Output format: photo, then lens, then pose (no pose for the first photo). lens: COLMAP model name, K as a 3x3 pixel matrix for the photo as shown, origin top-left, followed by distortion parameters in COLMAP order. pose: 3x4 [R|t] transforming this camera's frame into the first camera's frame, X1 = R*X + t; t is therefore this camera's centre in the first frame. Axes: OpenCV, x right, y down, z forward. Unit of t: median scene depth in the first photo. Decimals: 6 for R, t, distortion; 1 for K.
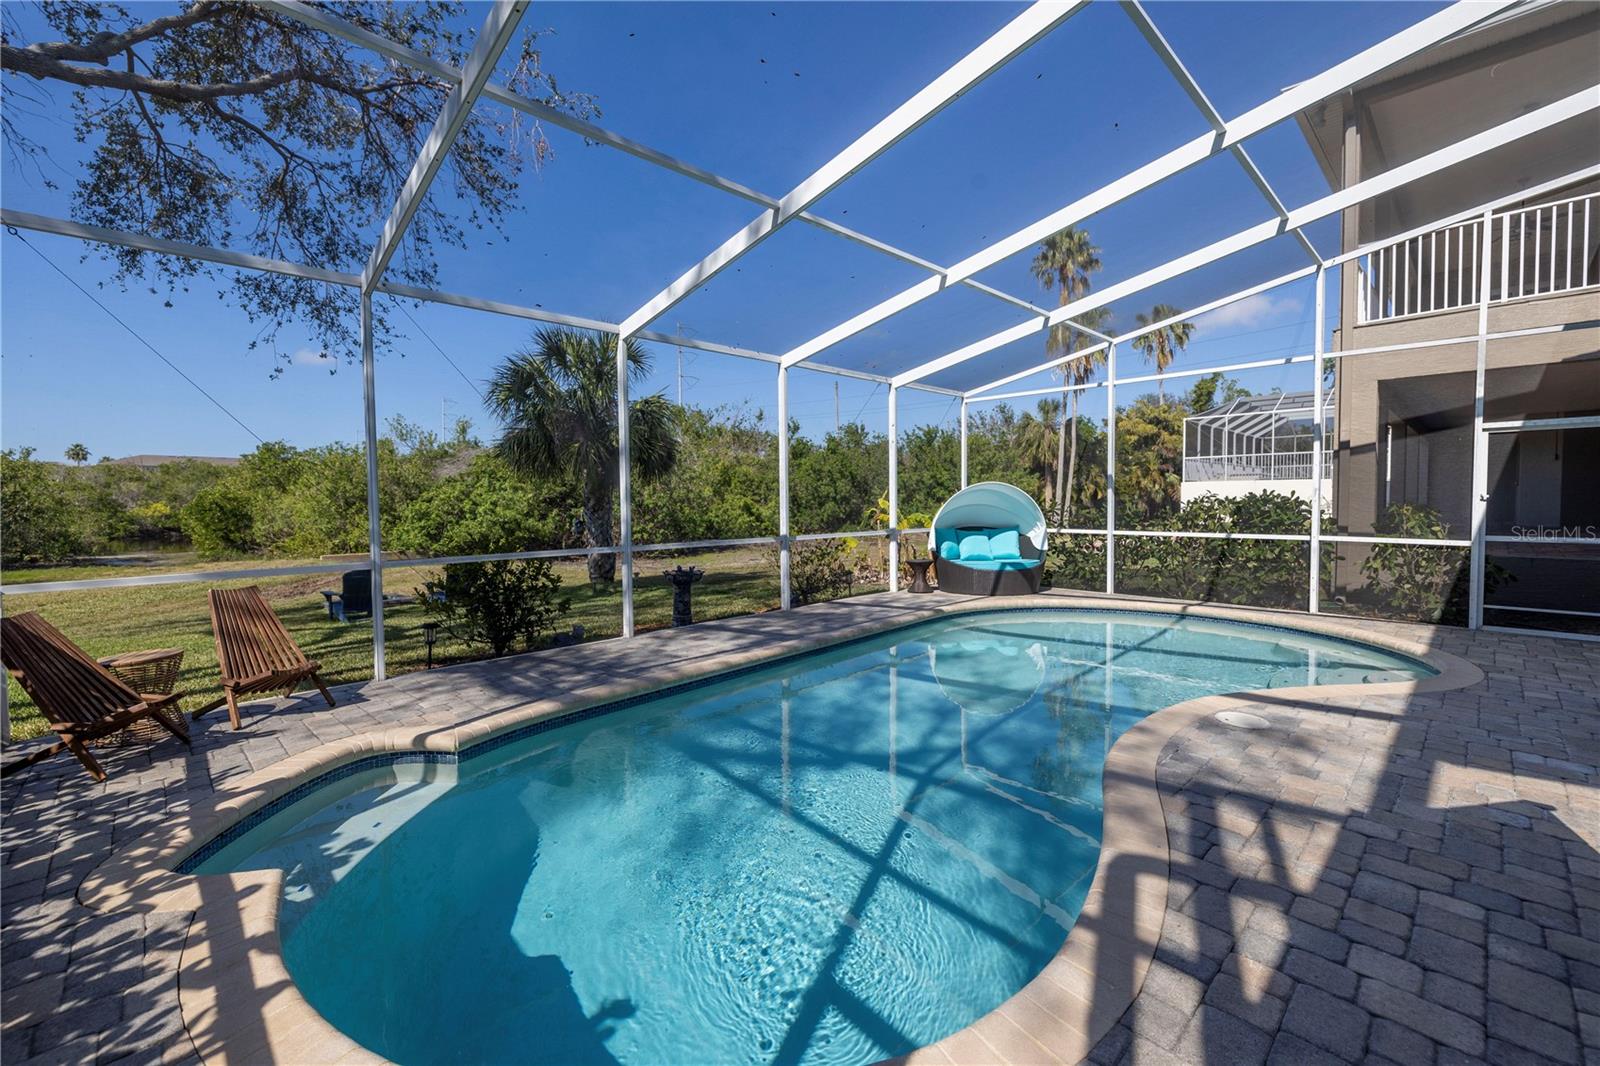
lens RADIAL K [[673.2, 0, 798.5], [0, 673.2, 523.9], [0, 0, 1]] dist [-0.000938, -0.001066]
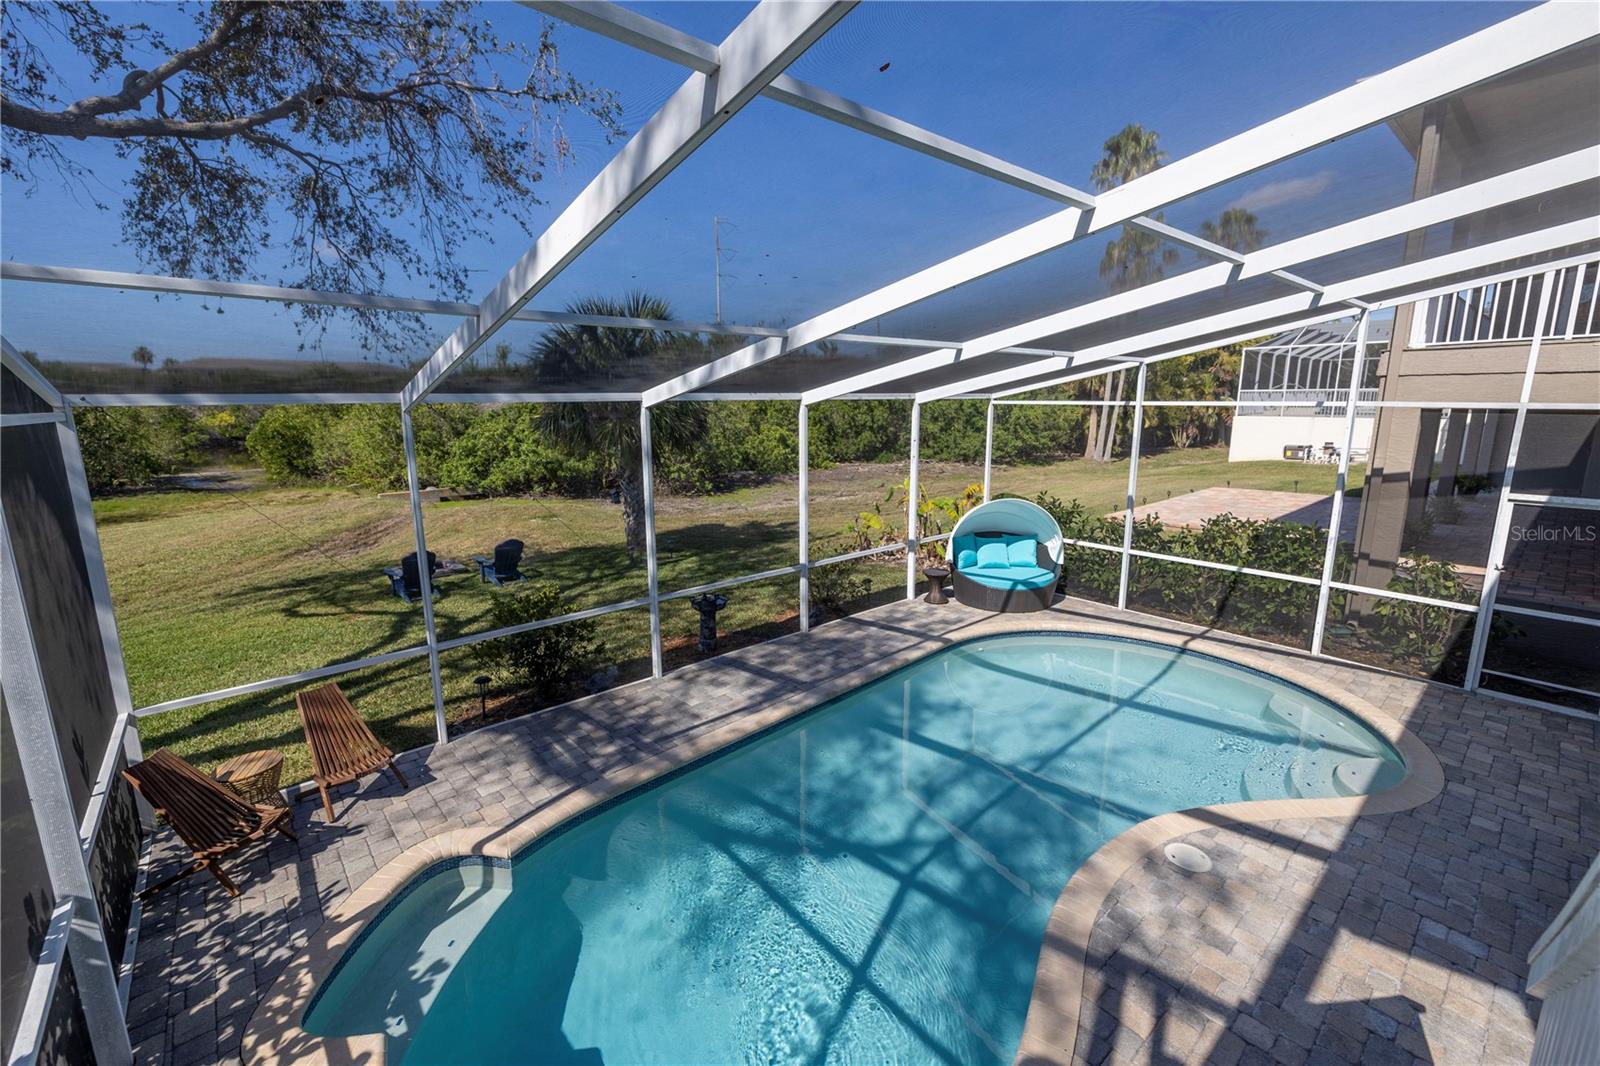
lens RADIAL K [[673.2, 0, 798.5], [0, 673.2, 523.9], [0, 0, 1]] dist [-0.000938, -0.001066]
pose [[0.998154, 0.017715, -0.058085, 0.032052], [-0.008902, 0.988856, 0.148608, -0.204475], [0.060071, -0.147816, 0.987189, -0.033067]]
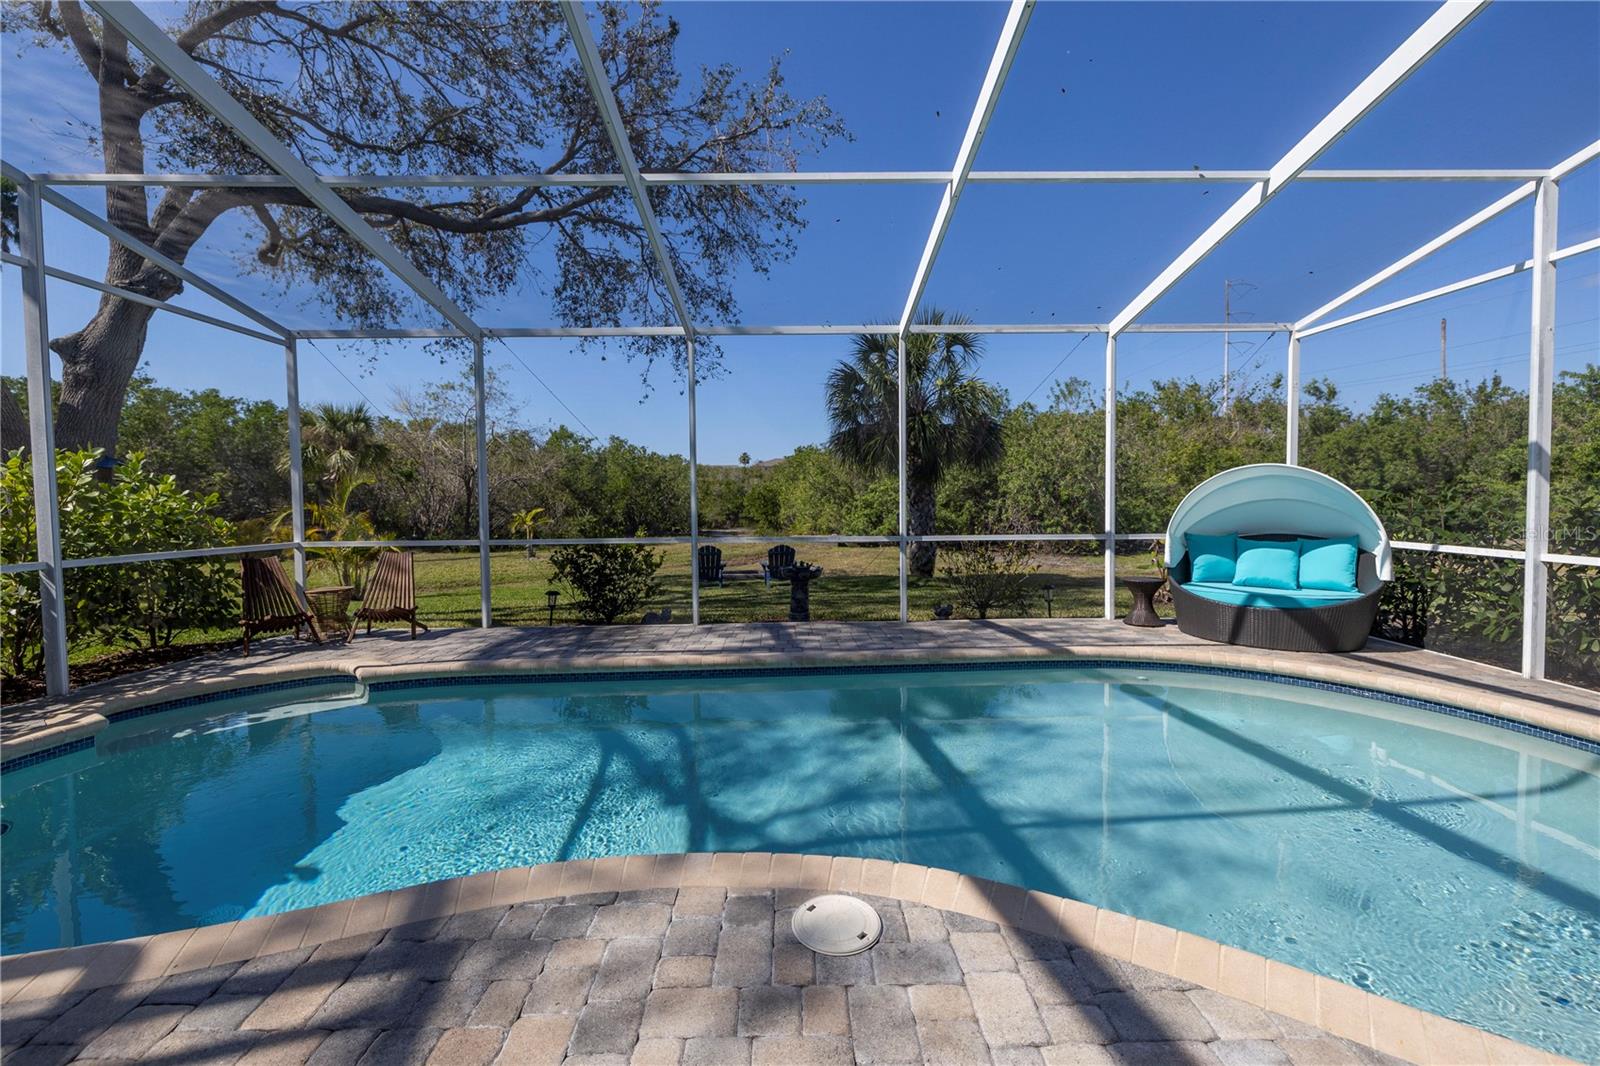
lens RADIAL K [[673.2, 0, 798.5], [0, 673.2, 523.9], [0, 0, 1]] dist [-0.000938, -0.001066]
pose [[0.722934, 0.031900, -0.690181, 0.481638], [-0.021711, 0.999489, 0.023455, -0.013946], [0.690576, -0.001972, 0.723257, 0.293878]]
